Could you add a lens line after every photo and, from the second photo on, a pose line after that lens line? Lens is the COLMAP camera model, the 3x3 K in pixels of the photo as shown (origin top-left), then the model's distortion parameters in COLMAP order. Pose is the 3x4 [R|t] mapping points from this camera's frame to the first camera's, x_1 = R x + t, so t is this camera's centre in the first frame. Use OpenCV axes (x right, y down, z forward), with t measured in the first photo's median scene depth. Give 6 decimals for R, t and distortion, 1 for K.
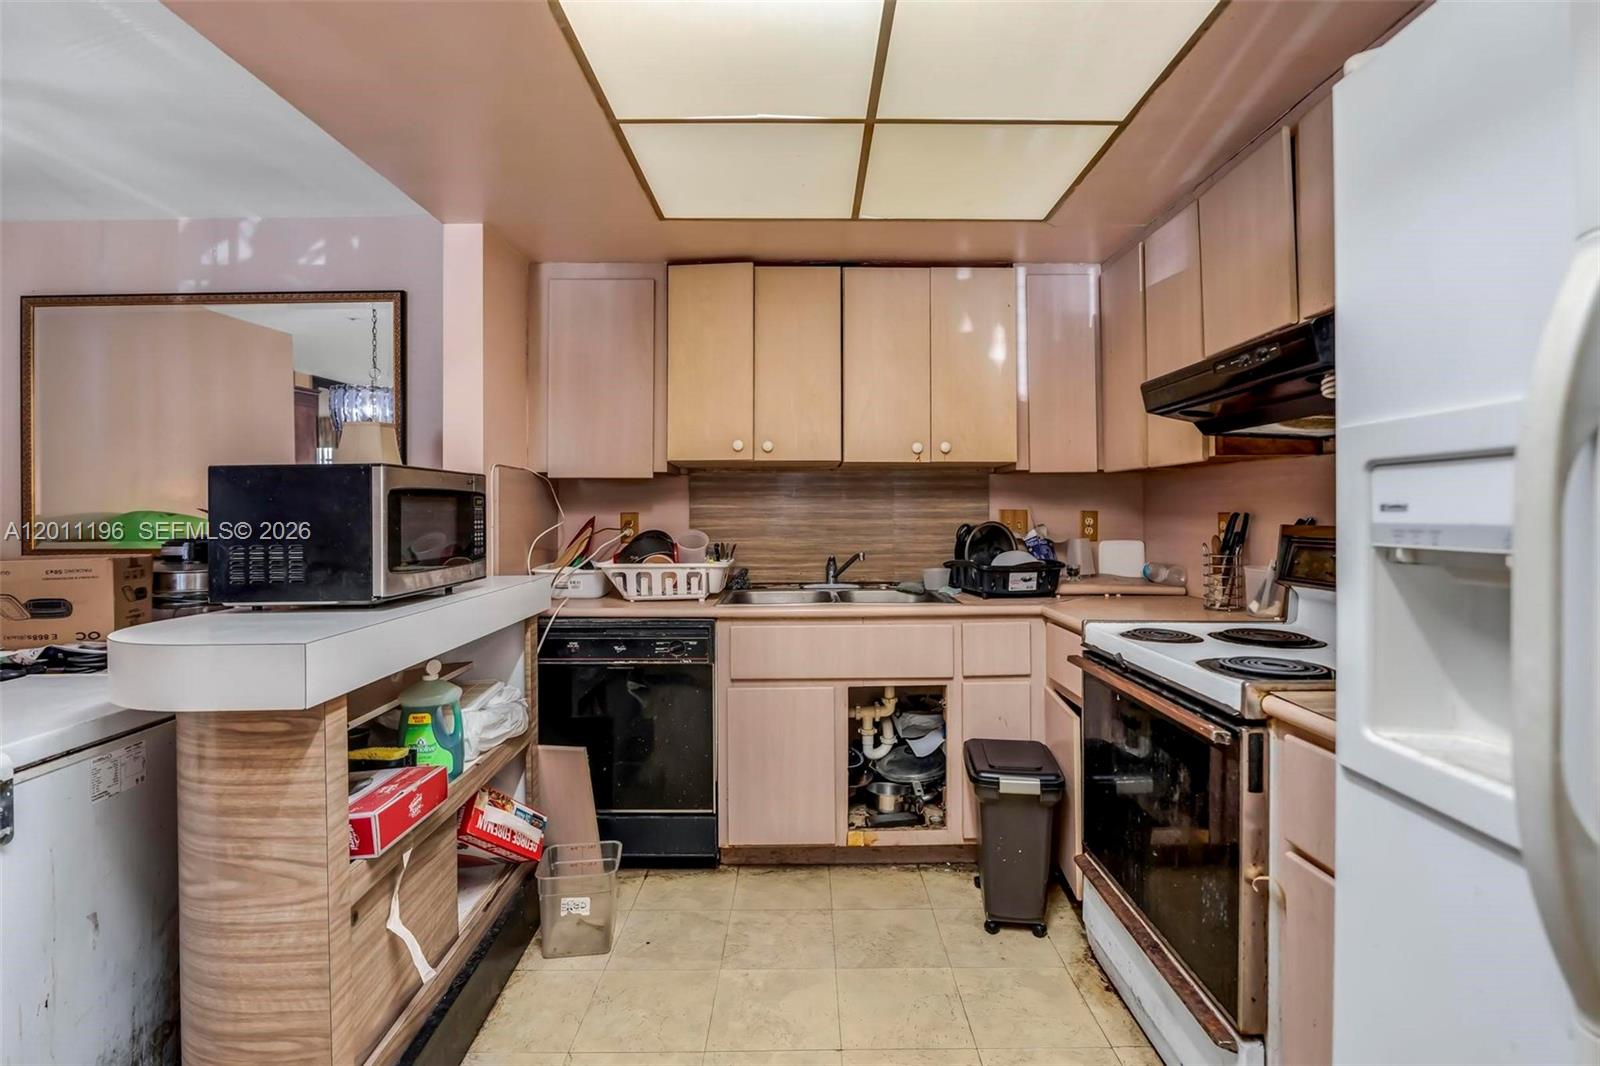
lens RADIAL K [[751.4, 0, 803.8], [0, 751.4, 513.0], [0, 0, 1]] dist [-0.019409, 0.000213]
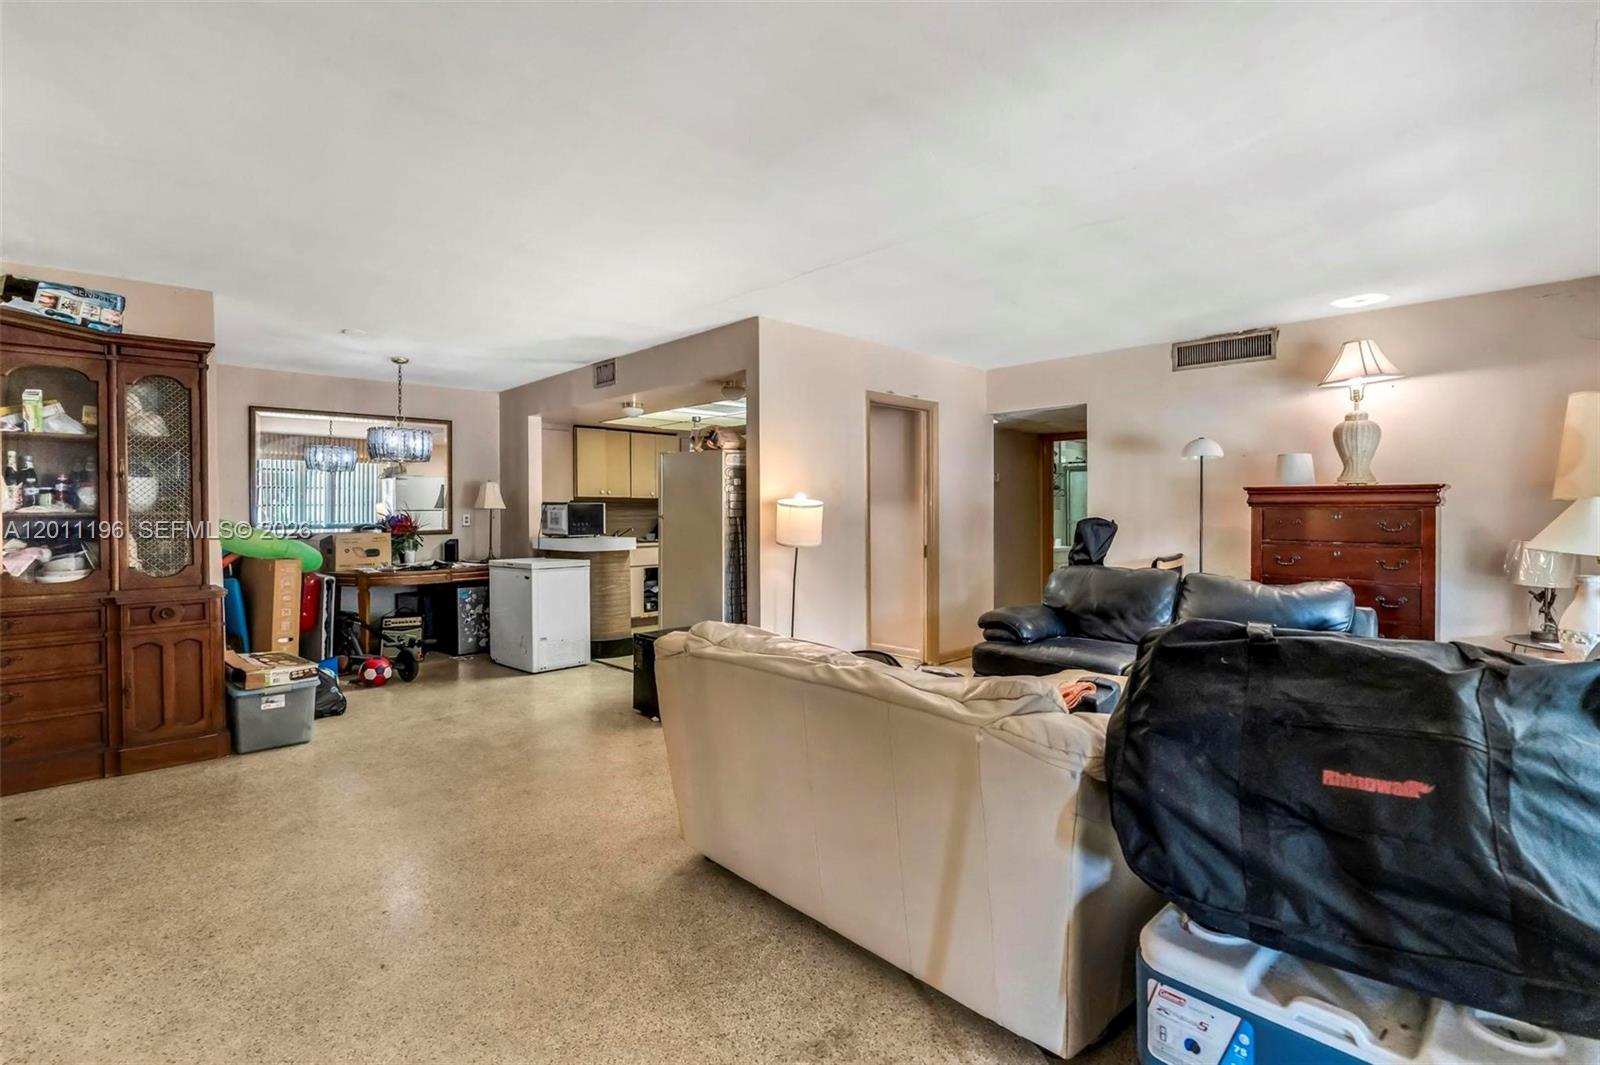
lens RADIAL K [[744.8, 0, 797.7], [0, 744.8, 525.2], [0, 0, 1]] dist [0.000486, 0.000152]
pose [[0.725198, -0.010849, 0.688454, -1.764998], [0.000451, 0.999883, 0.015281, -0.002393], [-0.688540, -0.010772, 0.725119, -1.880136]]
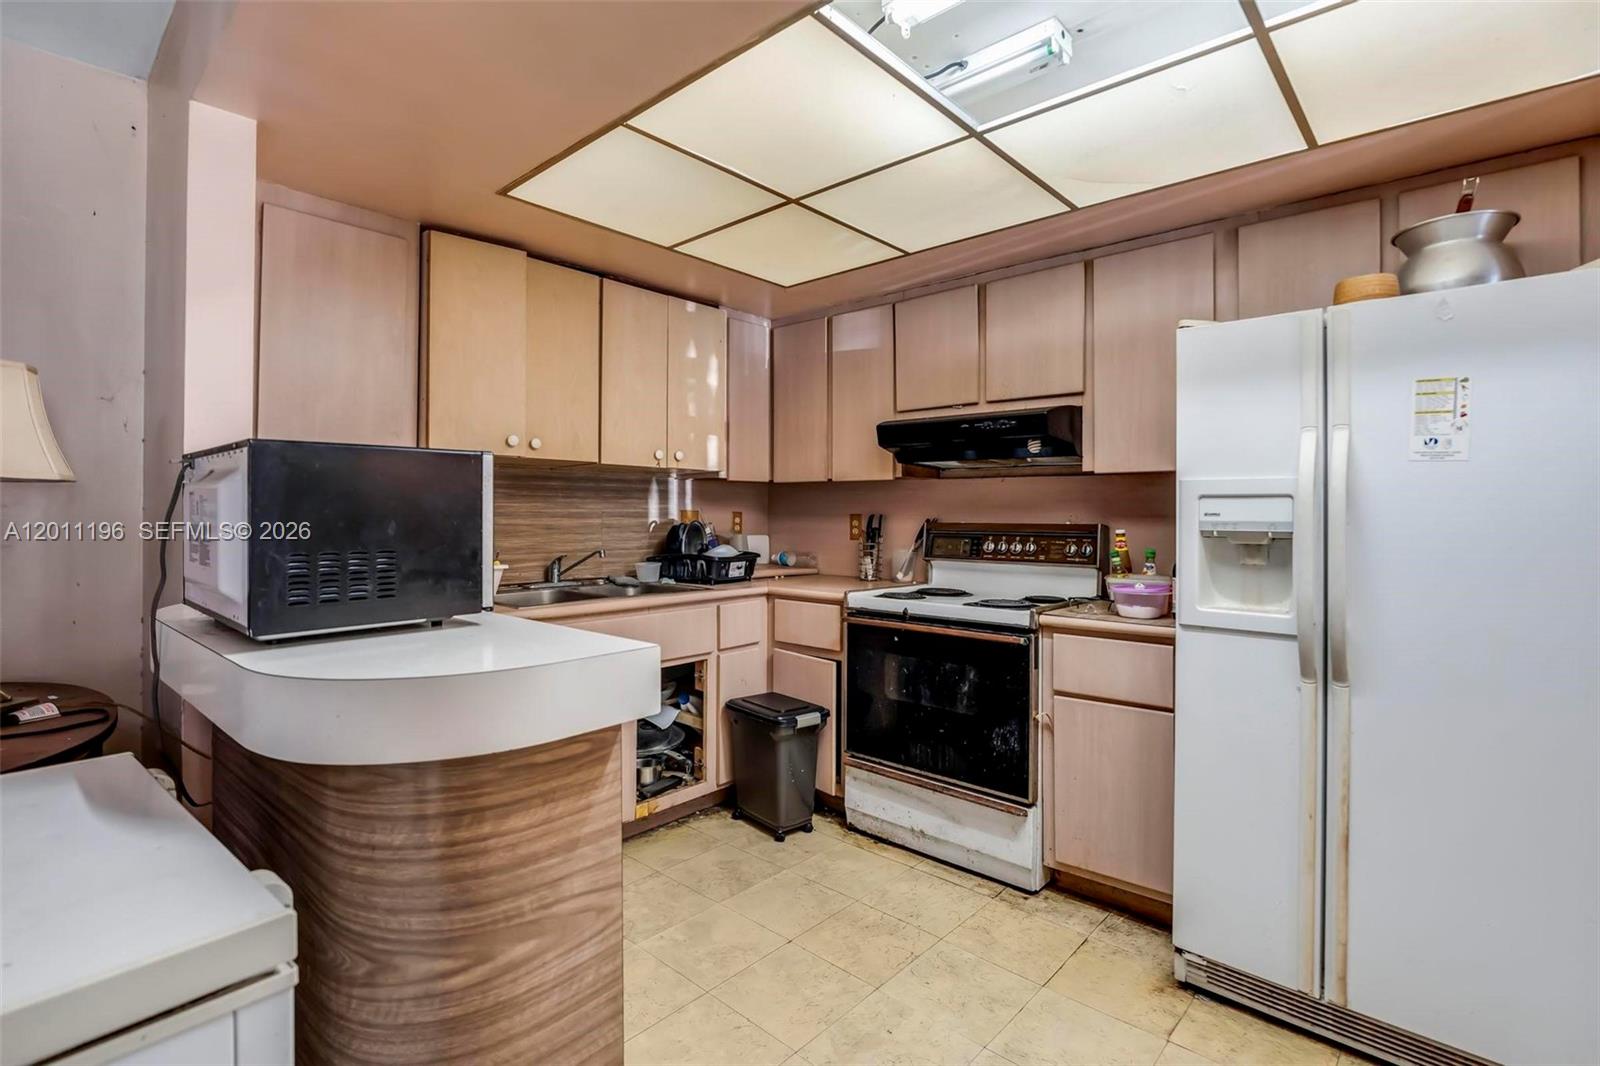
lens RADIAL K [[754.9, 0, 797.8], [0, 754.9, 518.5], [0, 0, 1]] dist [-0.023082, 0.000110]
pose [[0.678042, 0.002109, 0.735020, -0.620636], [-0.008047, 0.999957, 0.004553, 0.001970], [-0.734979, -0.009002, 0.678030, 0.099205]]
